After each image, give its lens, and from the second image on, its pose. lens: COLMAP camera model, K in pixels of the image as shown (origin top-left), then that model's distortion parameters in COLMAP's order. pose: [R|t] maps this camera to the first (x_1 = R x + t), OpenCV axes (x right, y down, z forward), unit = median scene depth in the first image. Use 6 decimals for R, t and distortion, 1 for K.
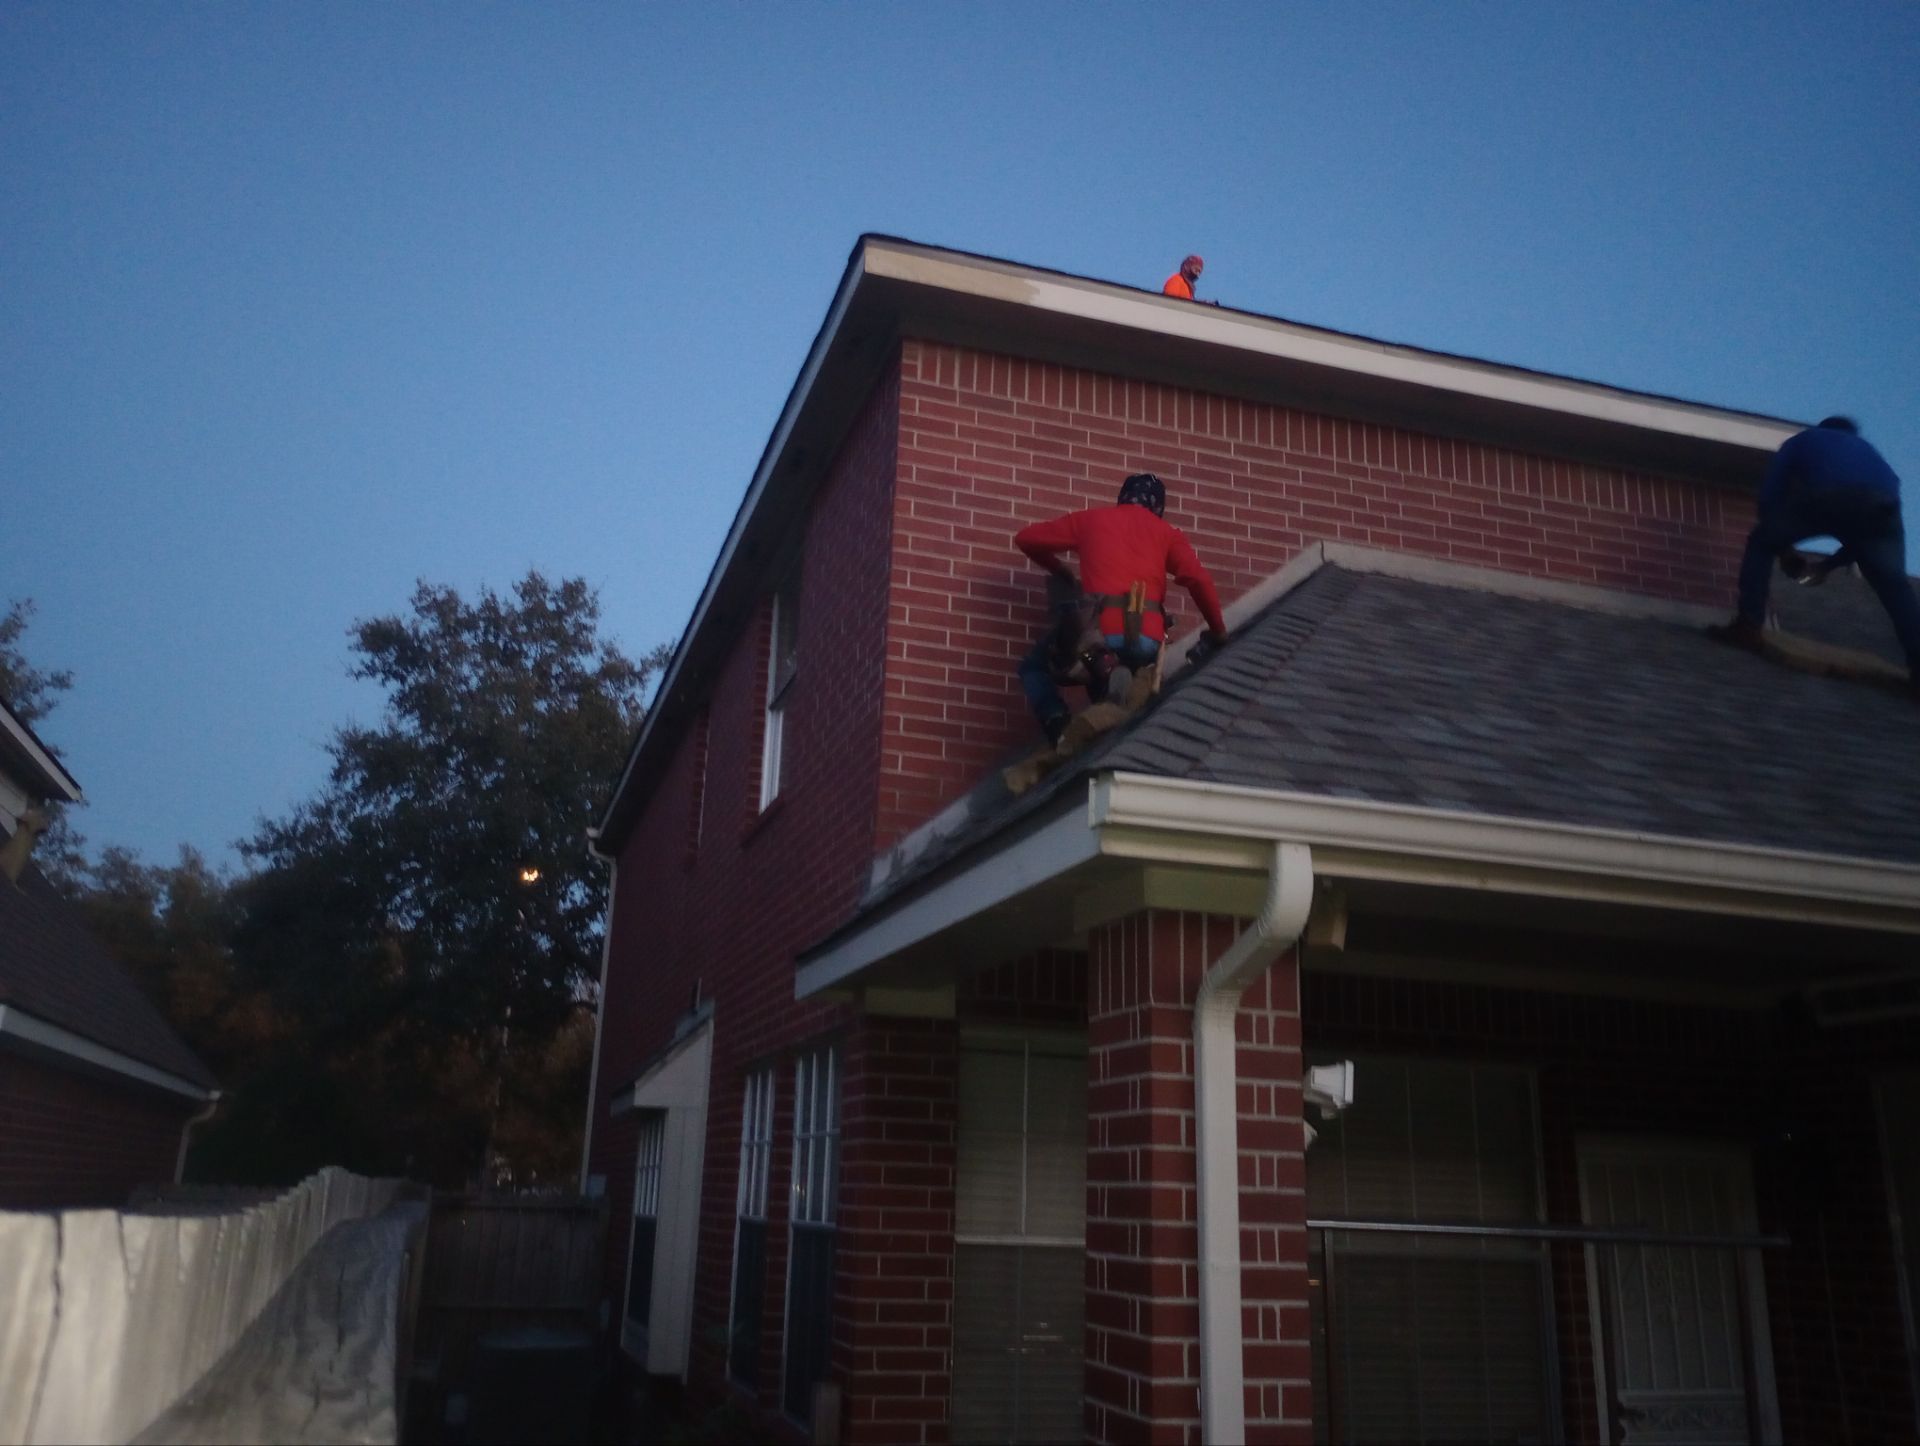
lens RADIAL K [[1603.3, 0, 963.5], [0, 1603.3, 731.5], [0, 0, 1]] dist [0.056733, -0.063404]
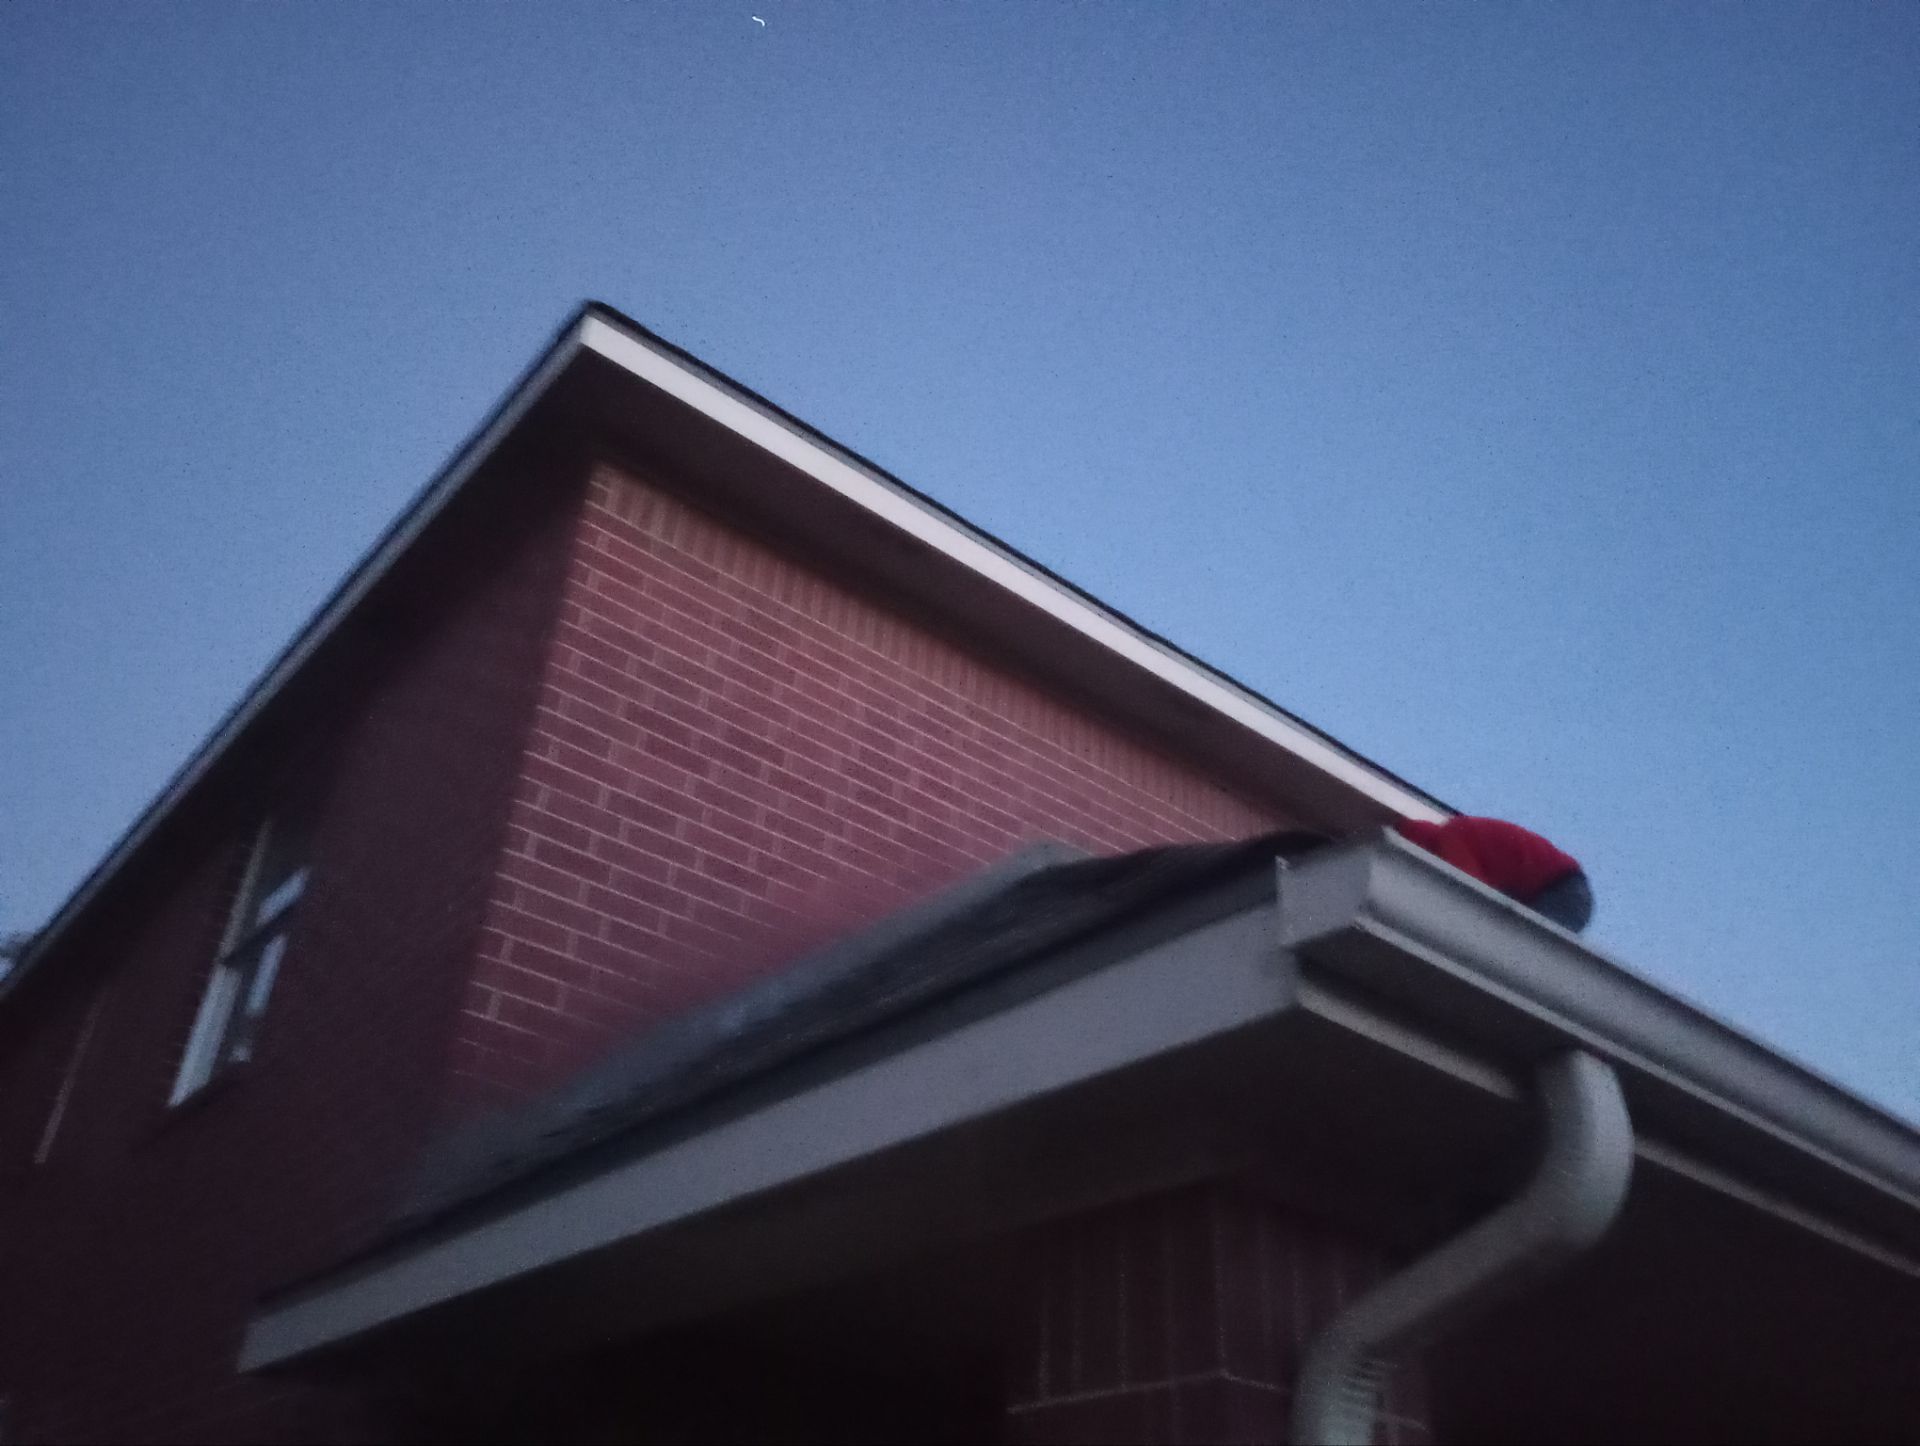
lens RADIAL K [[1611.4, 0, 904.2], [0, 1611.4, 727.6], [0, 0, 1]] dist [0.102051, -0.002226]
pose [[0.934516, 0.219956, 0.279819, -0.085277], [-0.137472, 0.948239, -0.286259, 0.072239], [-0.328300, 0.229046, 0.916383, 0.267755]]
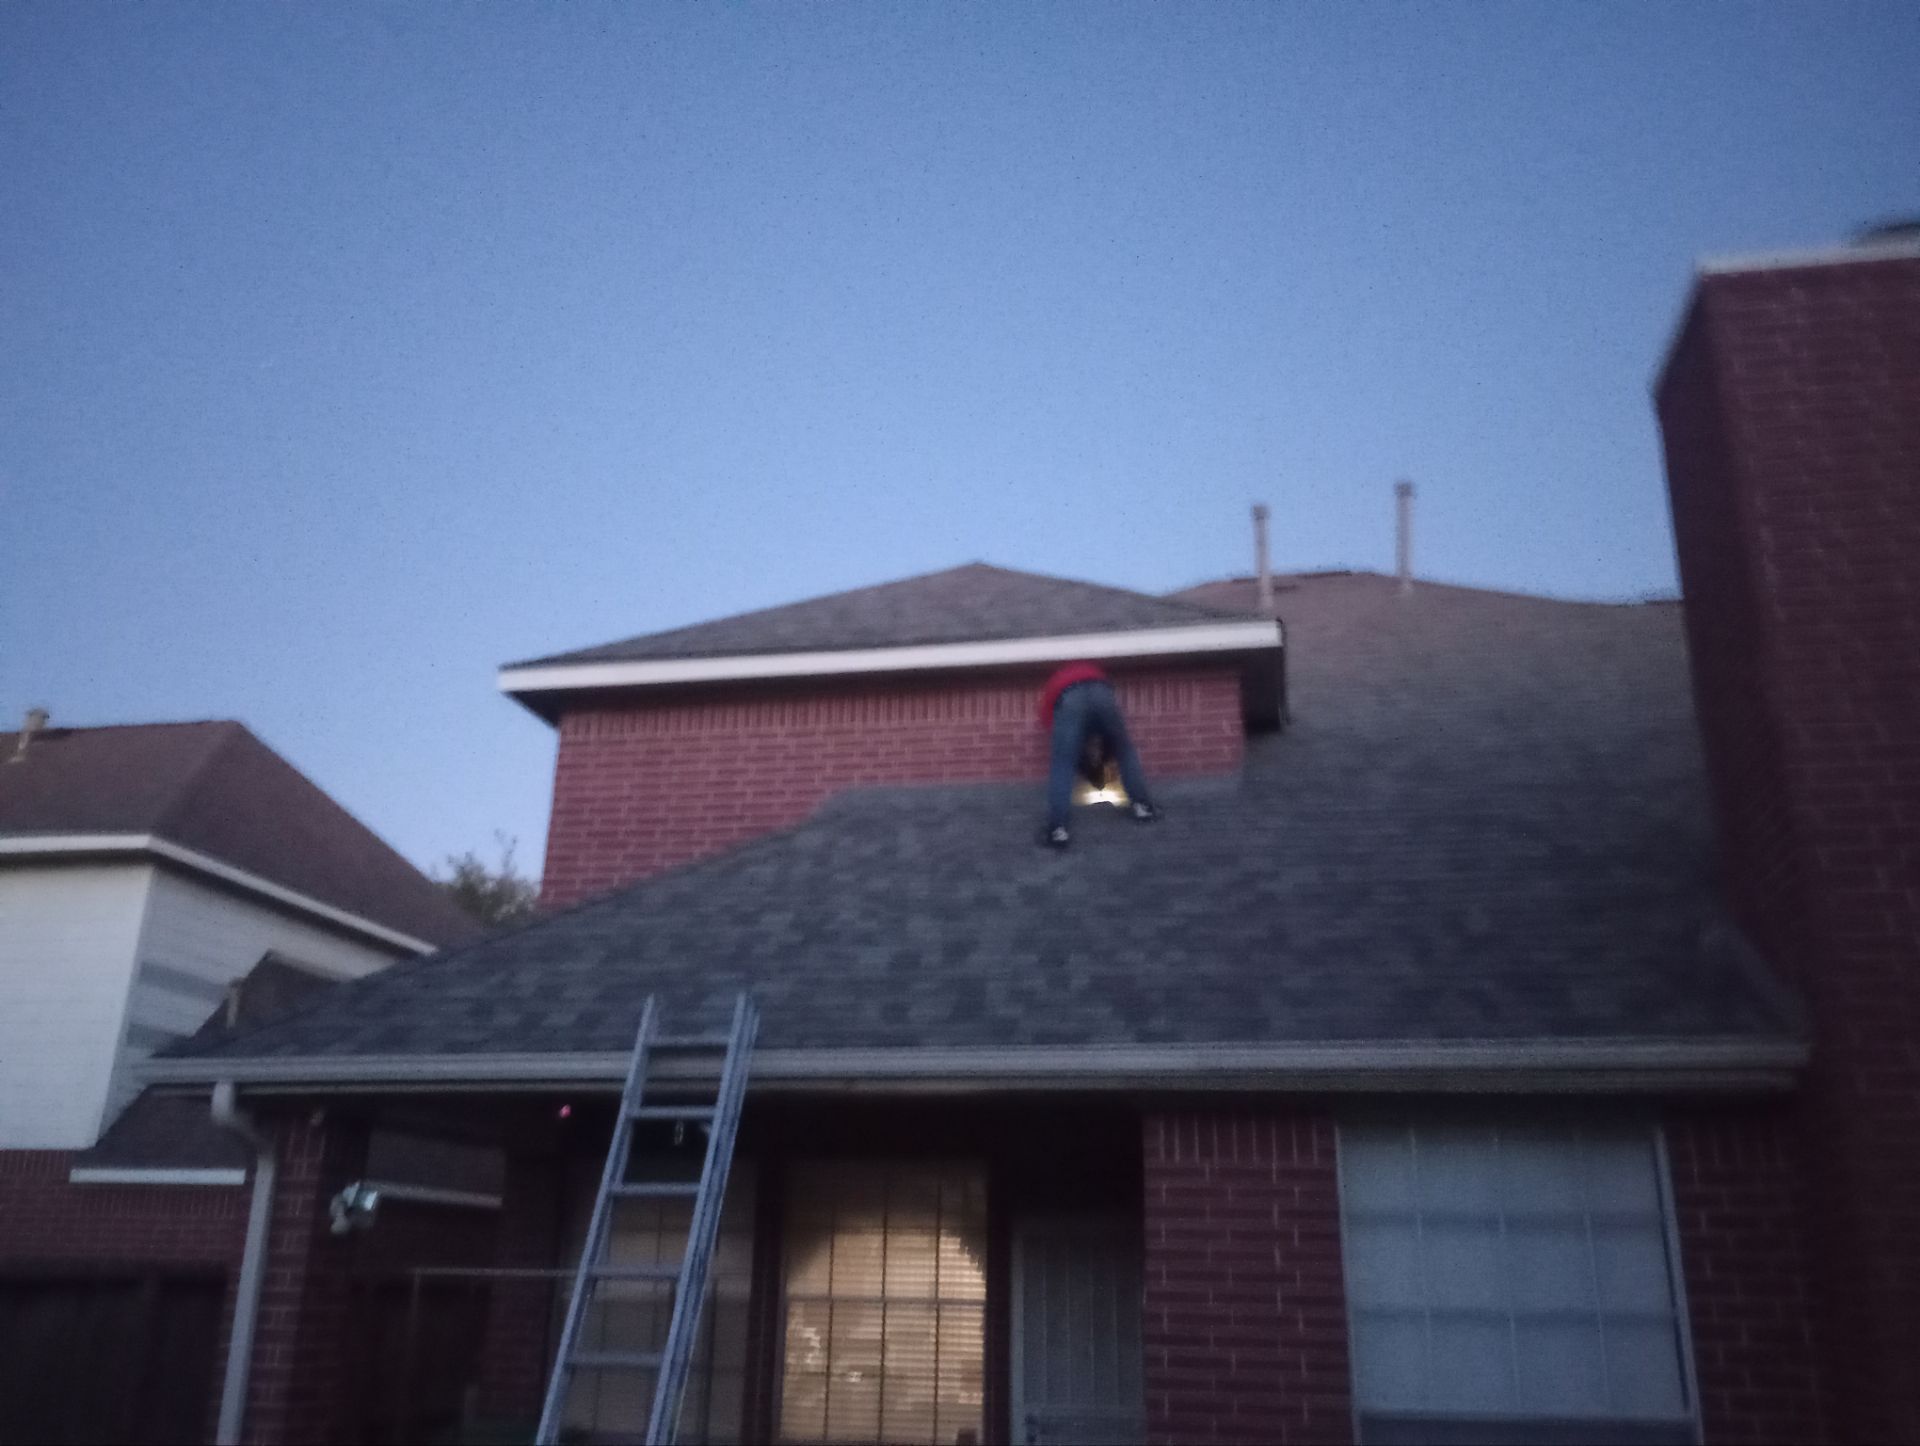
lens RADIAL K [[1612.1, 0, 960.0], [0, 1612.1, 723.0], [0, 0, 1]] dist [0.048232, -0.081895]
pose [[0.868835, -0.177808, -0.462071, 0.982098], [0.145127, 0.983754, -0.105673, -0.011614], [0.473354, 0.024753, 0.880525, -0.194009]]
